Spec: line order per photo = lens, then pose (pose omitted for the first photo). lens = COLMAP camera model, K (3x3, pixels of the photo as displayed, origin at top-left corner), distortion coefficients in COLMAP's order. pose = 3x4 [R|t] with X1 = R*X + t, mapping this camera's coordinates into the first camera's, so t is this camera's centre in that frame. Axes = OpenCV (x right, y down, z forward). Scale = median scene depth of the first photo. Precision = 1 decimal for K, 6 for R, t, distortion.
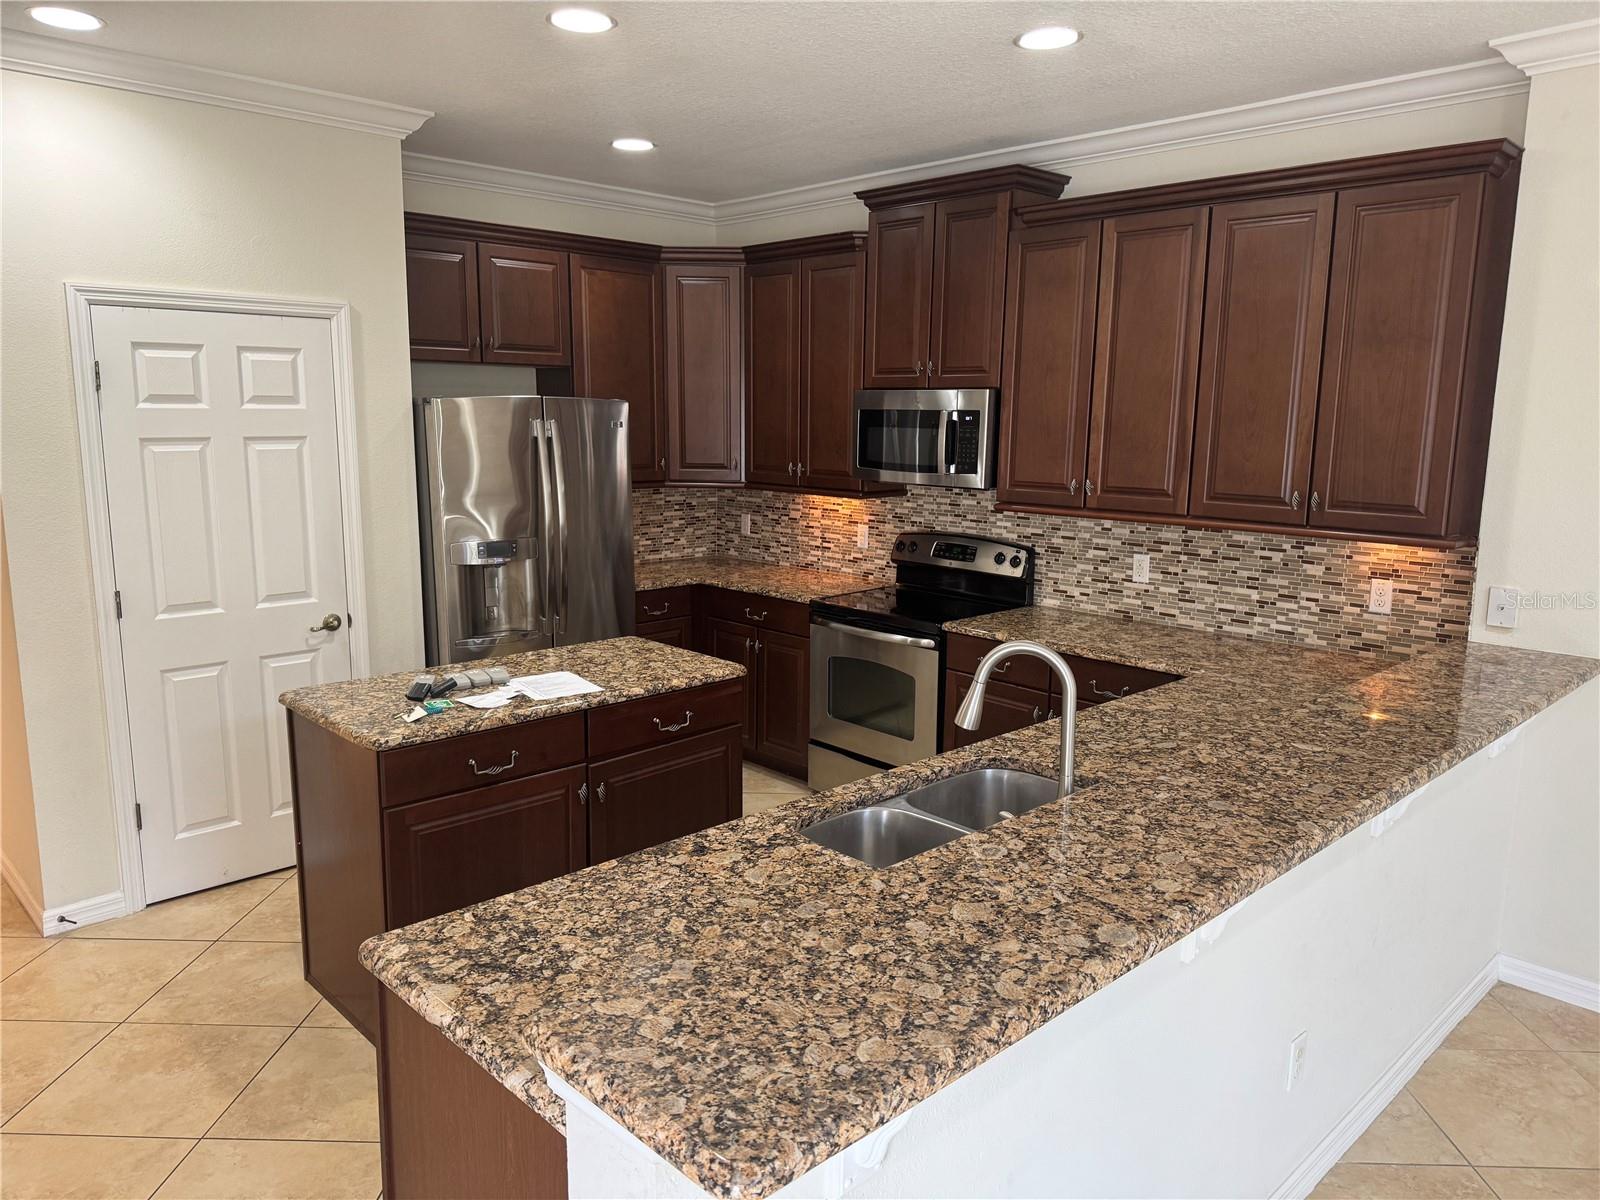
lens RADIAL K [[1125.5, 0, 826.9], [0, 1125.5, 602.9], [0, 0, 1]] dist [0.056124, -0.062597]
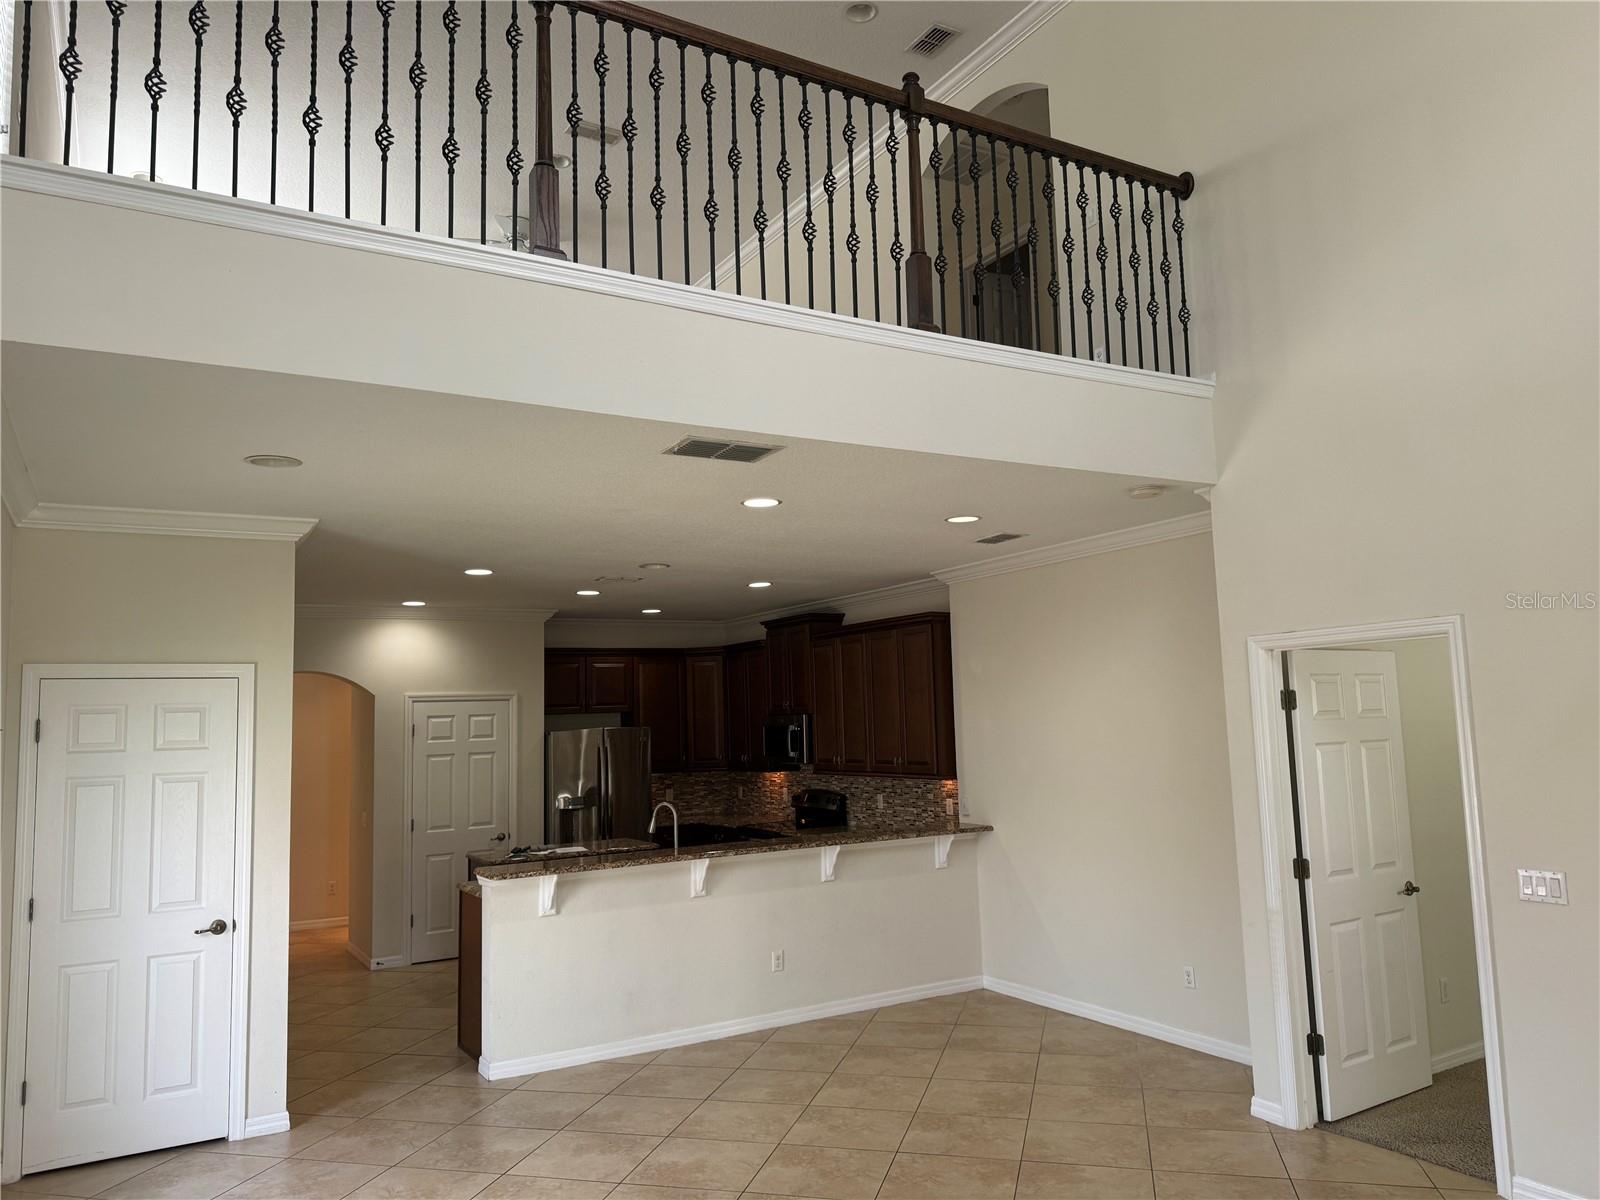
lens RADIAL K [[1125.5, 0, 852.4], [0, 1125.5, 598.7], [0, 0, 1]] dist [0.056124, -0.062597]
pose [[0.978851, -0.064598, -0.194105, 0.708307], [0.009822, 0.962581, -0.270815, 0.181372], [0.204336, 0.263181, 0.942859, -1.084646]]
